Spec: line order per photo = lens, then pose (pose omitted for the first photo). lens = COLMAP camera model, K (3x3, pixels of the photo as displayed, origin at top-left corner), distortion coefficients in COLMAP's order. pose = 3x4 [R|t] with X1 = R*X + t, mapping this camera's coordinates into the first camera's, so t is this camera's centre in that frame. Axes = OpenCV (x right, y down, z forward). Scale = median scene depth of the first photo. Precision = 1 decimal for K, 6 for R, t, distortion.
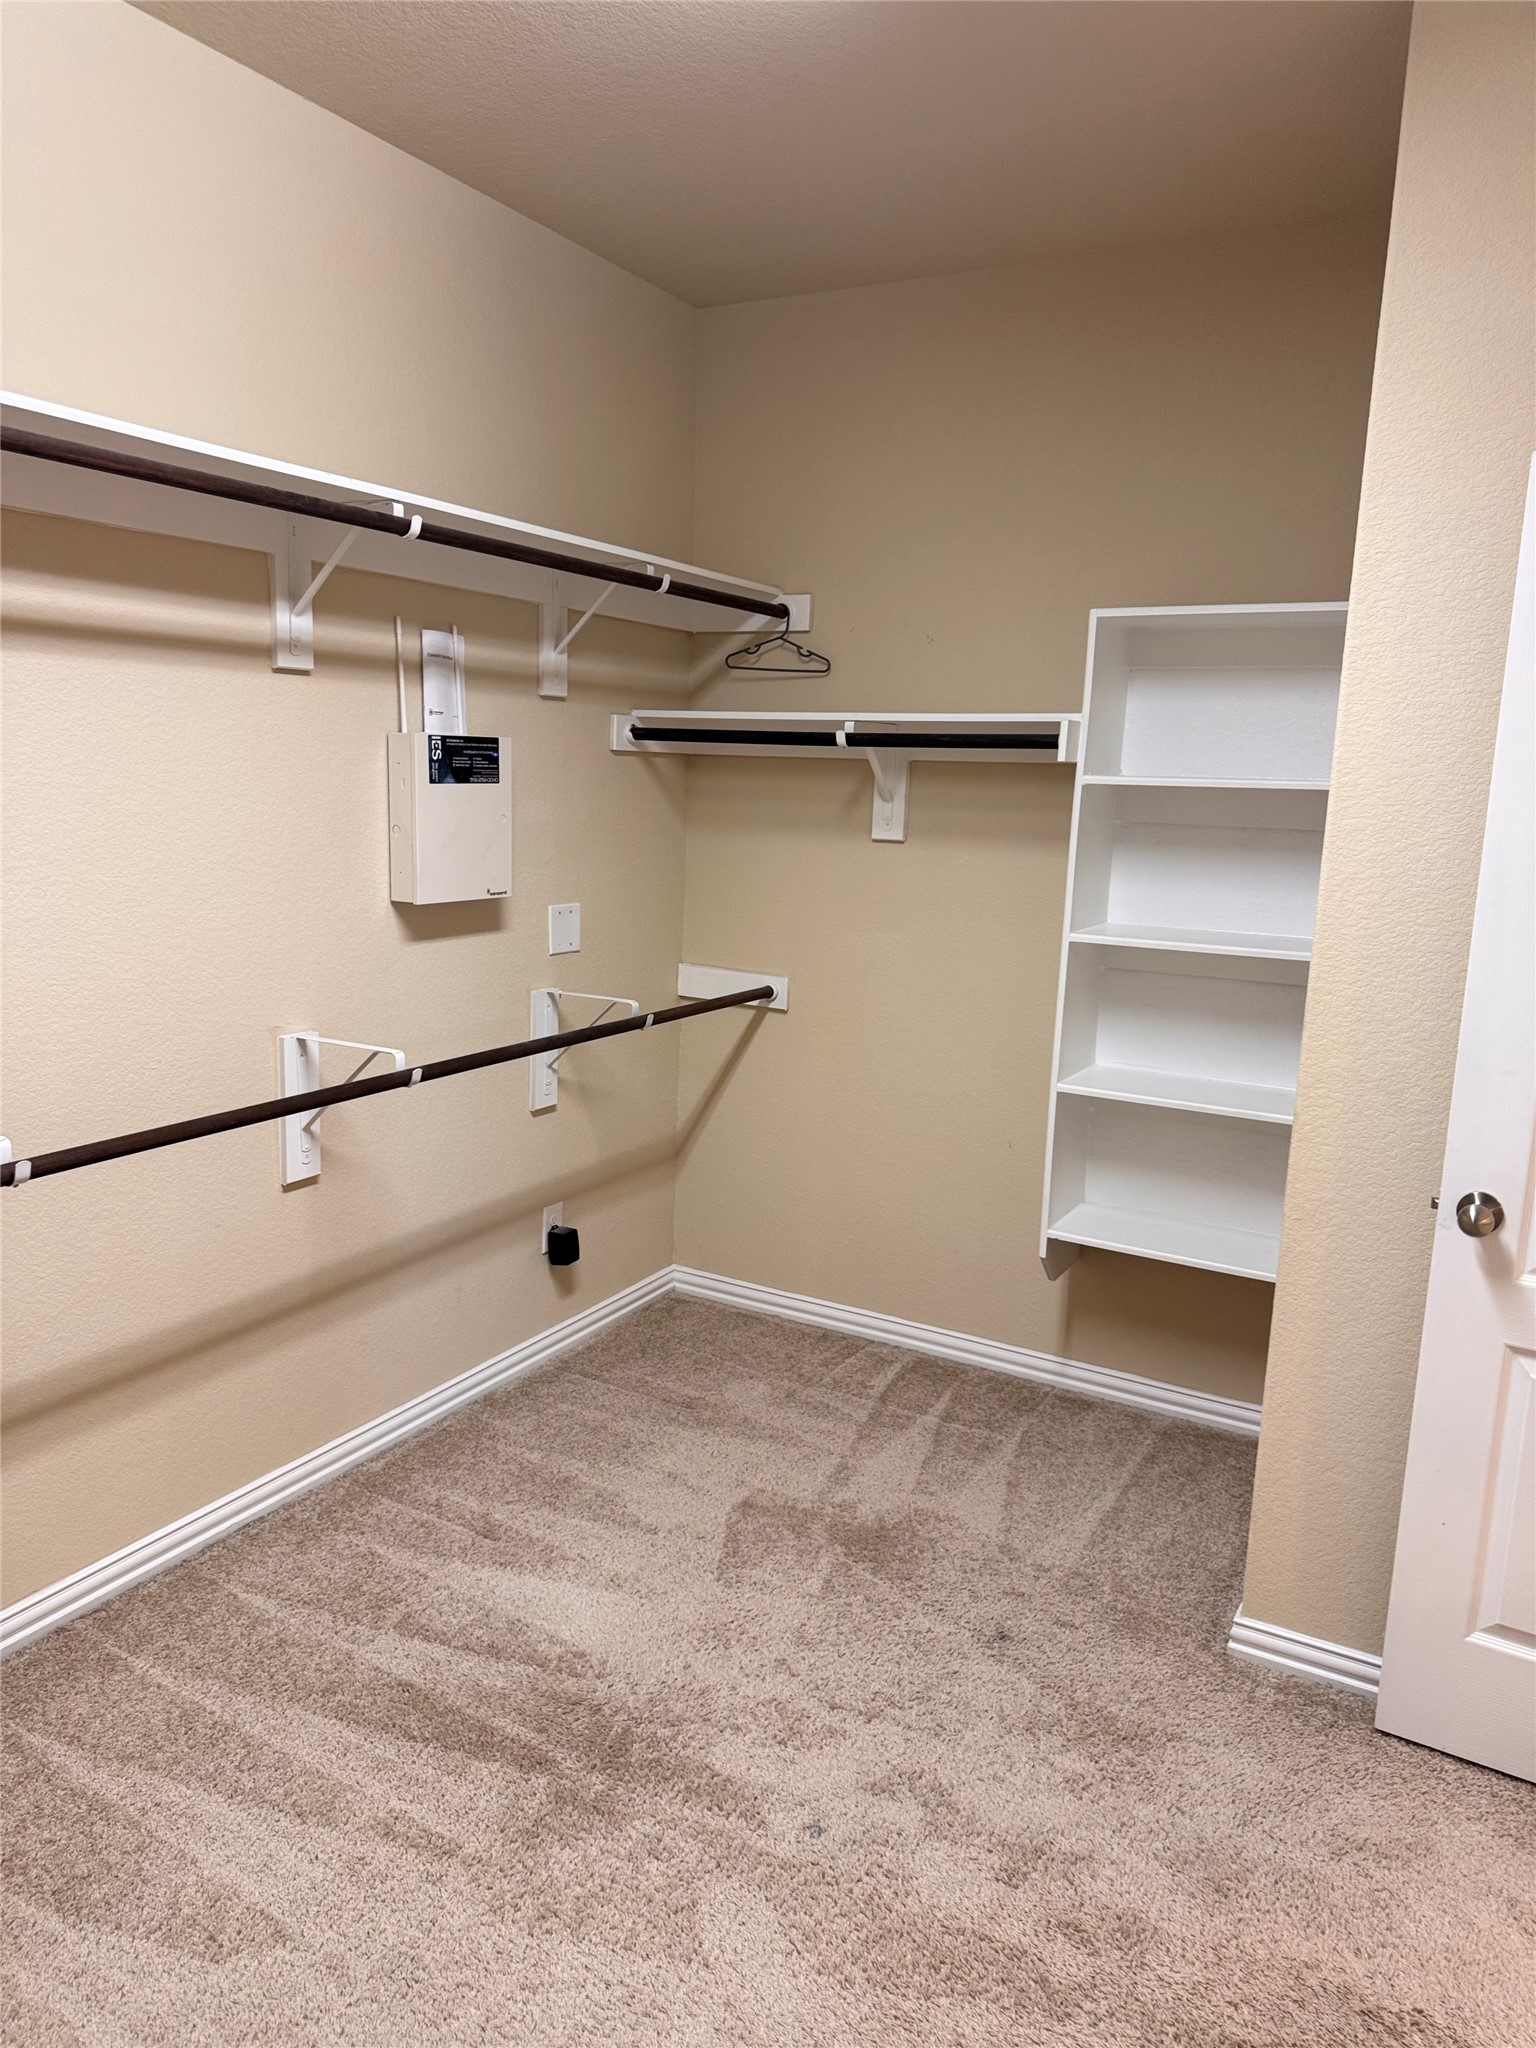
lens RADIAL K [[1371.6, 0, 768.0], [0, 1371.6, 1024.0], [0, 0, 1]] dist [0.006613, 0.001767]
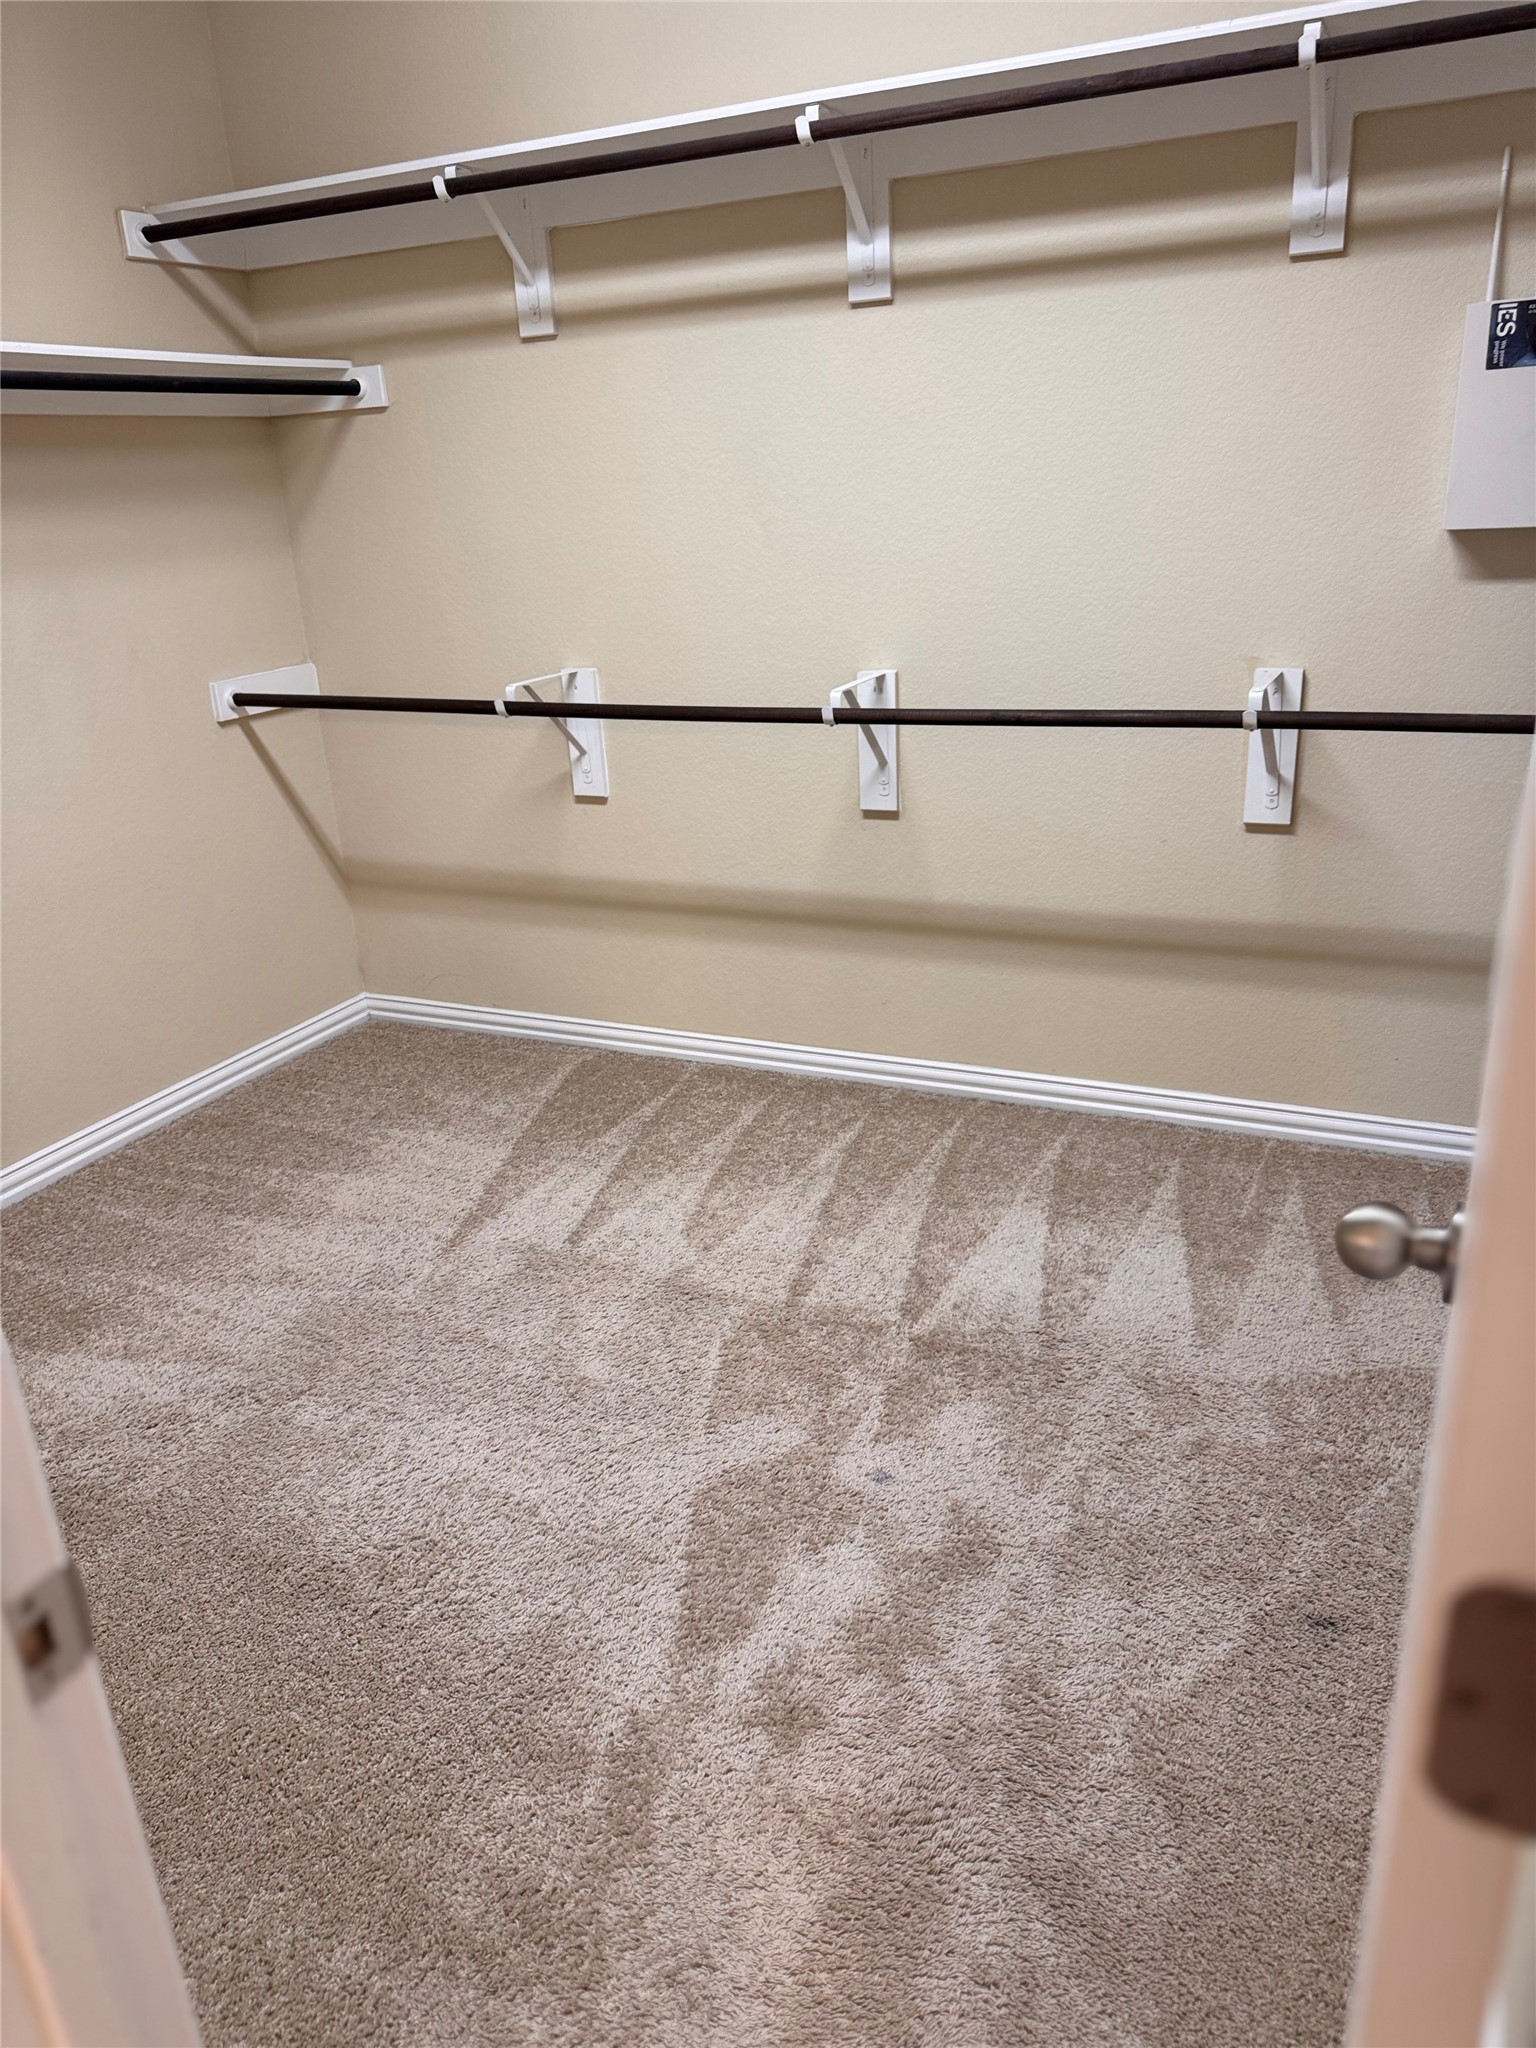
lens RADIAL K [[1466.7, 0, 768.0], [0, 1466.7, 1024.0], [0, 0, 1]] dist [0.005274, 0.000608]
pose [[0.085242, 0.328607, -0.940612, 0.692923], [-0.113750, 0.941085, 0.318464, -0.047524], [0.989846, 0.079848, 0.117599, 0.564367]]
